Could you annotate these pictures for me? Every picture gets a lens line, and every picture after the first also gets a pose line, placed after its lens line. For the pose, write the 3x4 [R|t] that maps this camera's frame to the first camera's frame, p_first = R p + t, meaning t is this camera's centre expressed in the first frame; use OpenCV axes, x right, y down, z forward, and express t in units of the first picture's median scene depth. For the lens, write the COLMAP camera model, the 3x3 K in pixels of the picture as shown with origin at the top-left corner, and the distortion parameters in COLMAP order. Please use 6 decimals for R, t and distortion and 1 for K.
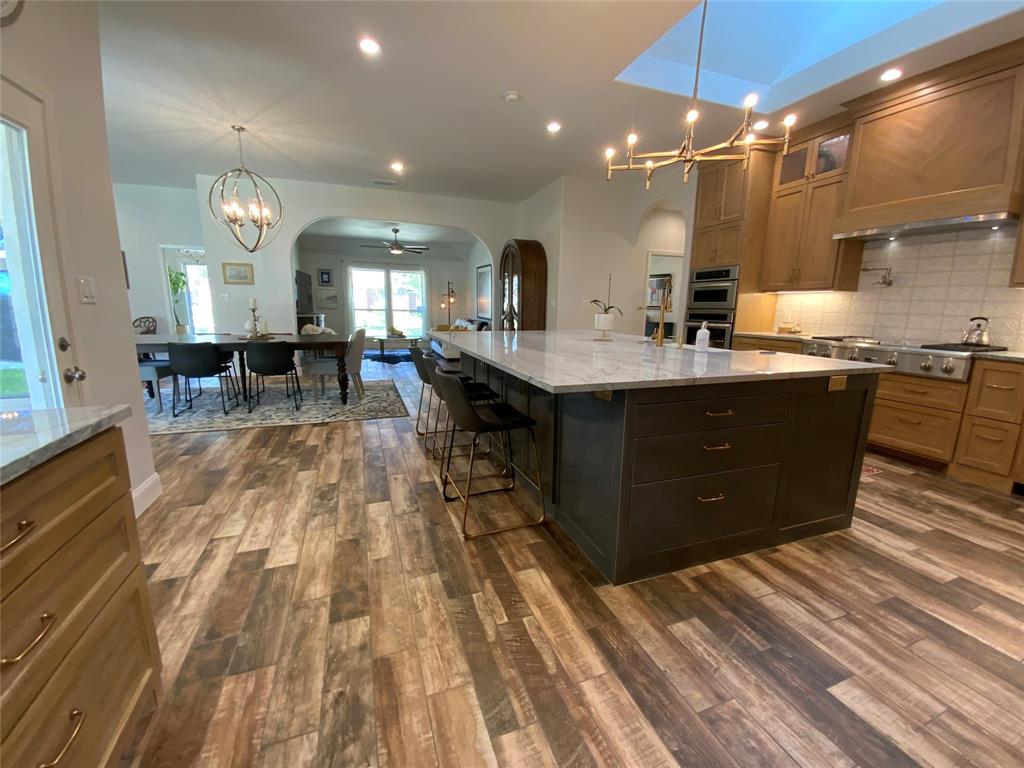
lens RADIAL K [[414.0, 0, 513.1], [0, 414.0, 384.4], [0, 0, 1]] dist [0.021420, -0.017591]
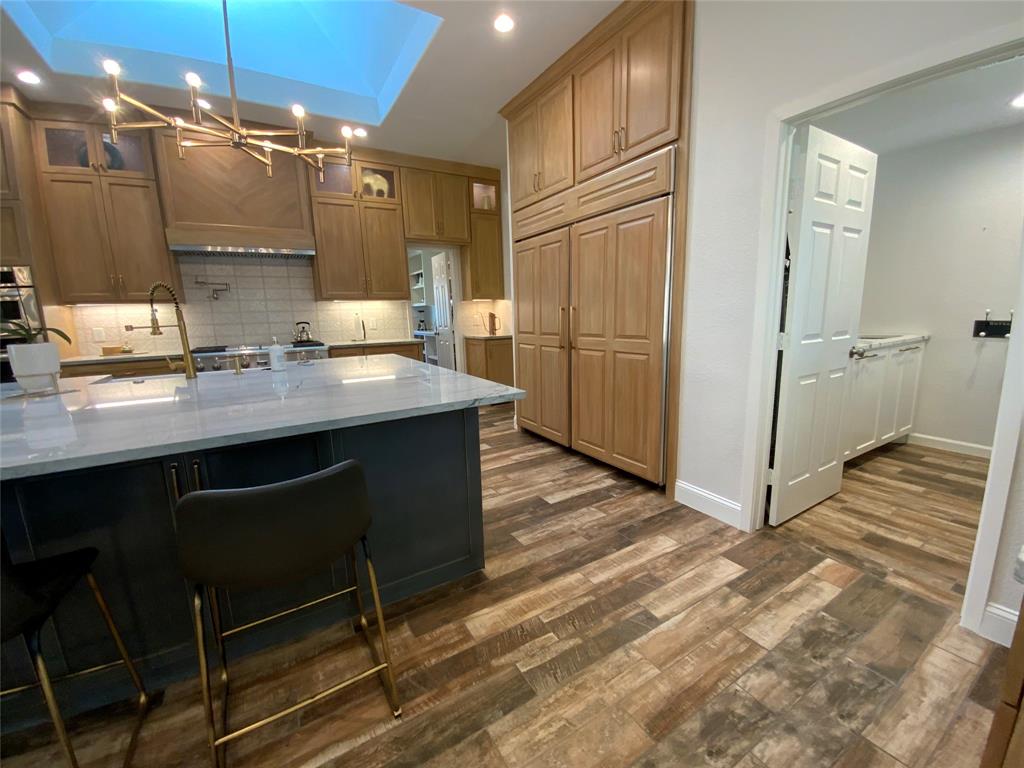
lens RADIAL K [[413.2, 0, 516.5], [0, 413.2, 386.1], [0, 0, 1]] dist [0.021308, -0.018147]
pose [[-0.182151, -0.186077, 0.965503, -0.573083], [0.211256, 0.951593, 0.223251, -0.156458], [-0.960308, 0.244634, -0.134024, 0.724511]]
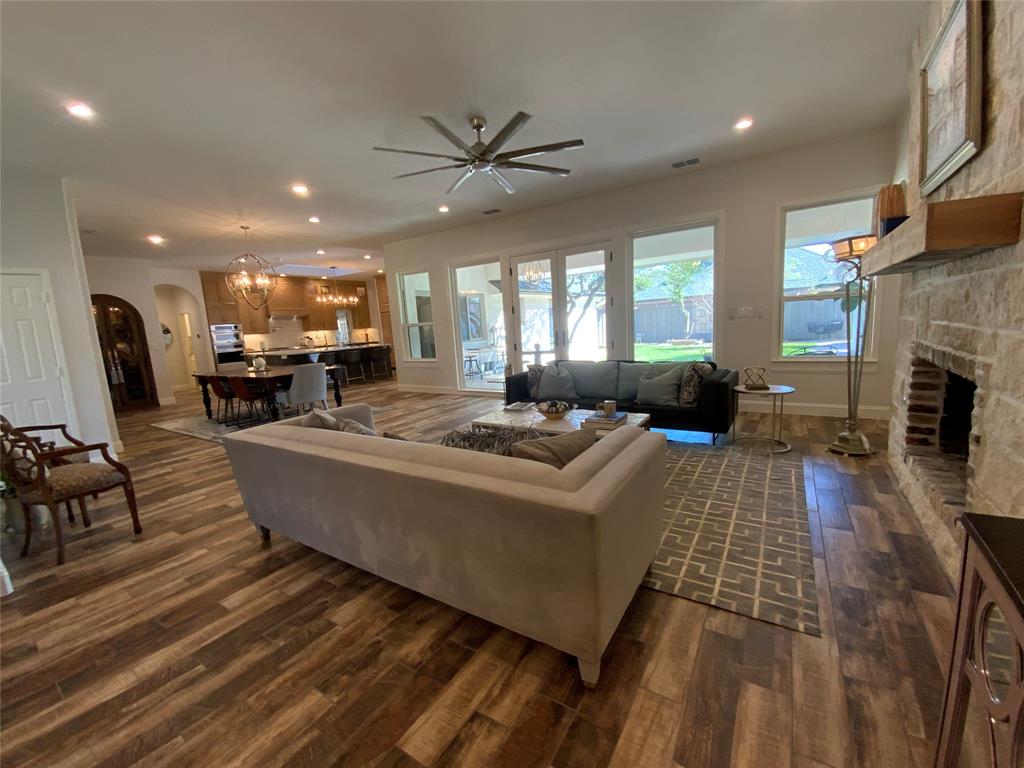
lens RADIAL K [[413.2, 0, 516.5], [0, 413.2, 386.1], [0, 0, 1]] dist [0.021308, -0.018147]
pose [[-0.592959, -0.104716, 0.798395, -4.597576], [0.199795, 0.941370, 0.271854, -0.555419], [-0.780053, 0.320714, -0.537272, 2.286928]]
